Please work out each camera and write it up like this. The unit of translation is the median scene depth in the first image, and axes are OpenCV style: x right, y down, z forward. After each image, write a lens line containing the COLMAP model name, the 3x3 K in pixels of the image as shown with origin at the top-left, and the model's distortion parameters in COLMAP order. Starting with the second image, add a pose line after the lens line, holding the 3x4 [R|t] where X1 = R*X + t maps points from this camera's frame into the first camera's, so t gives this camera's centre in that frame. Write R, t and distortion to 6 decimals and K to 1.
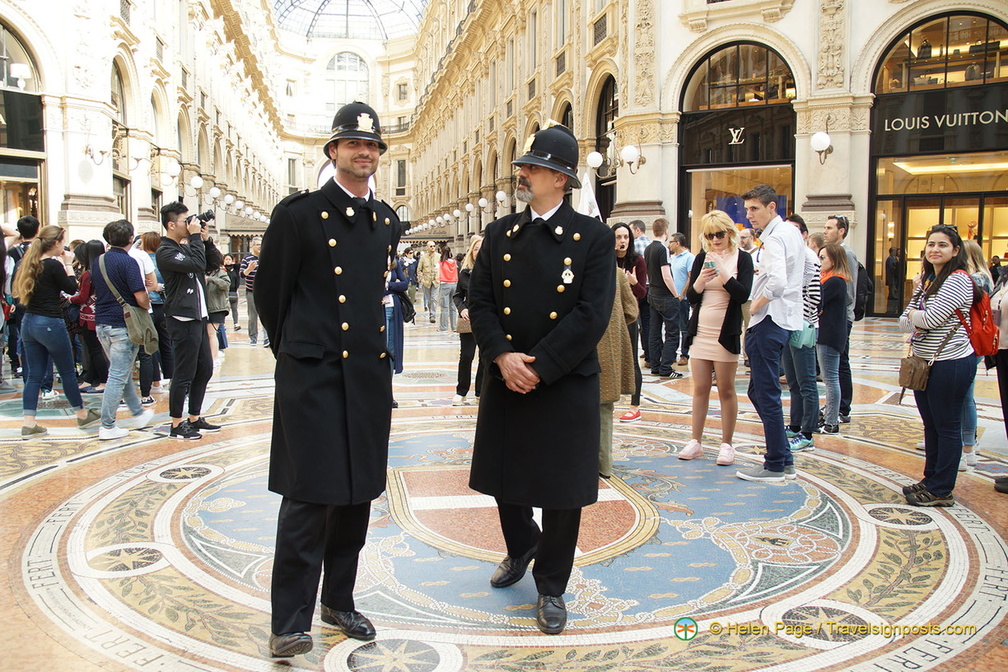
lens RADIAL K [[840.9, 0, 504.0], [0, 840.9, 336.0], [0, 0, 1]] dist [-0.086270, -0.002477]
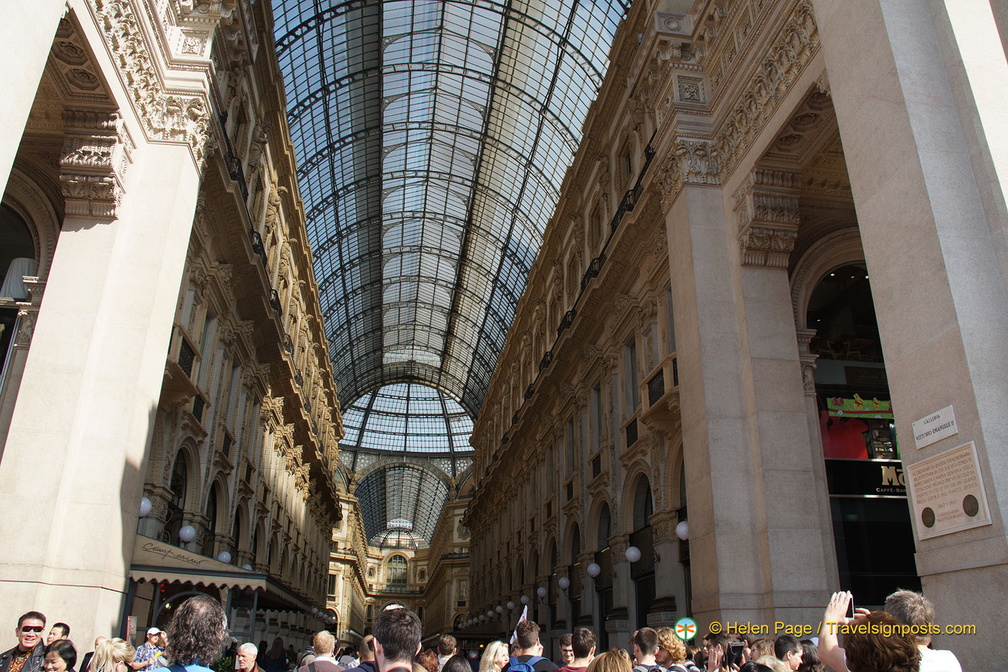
lens RADIAL K [[961.1, 0, 504.0], [0, 961.1, 336.0], [0, 0, 1]] dist [-0.000437, -0.000723]
pose [[0.996644, -0.034991, -0.074005, 0.053215], [0.002496, 0.916609, -0.399777, 0.025121], [0.081822, 0.398251, 0.913620, -0.272089]]
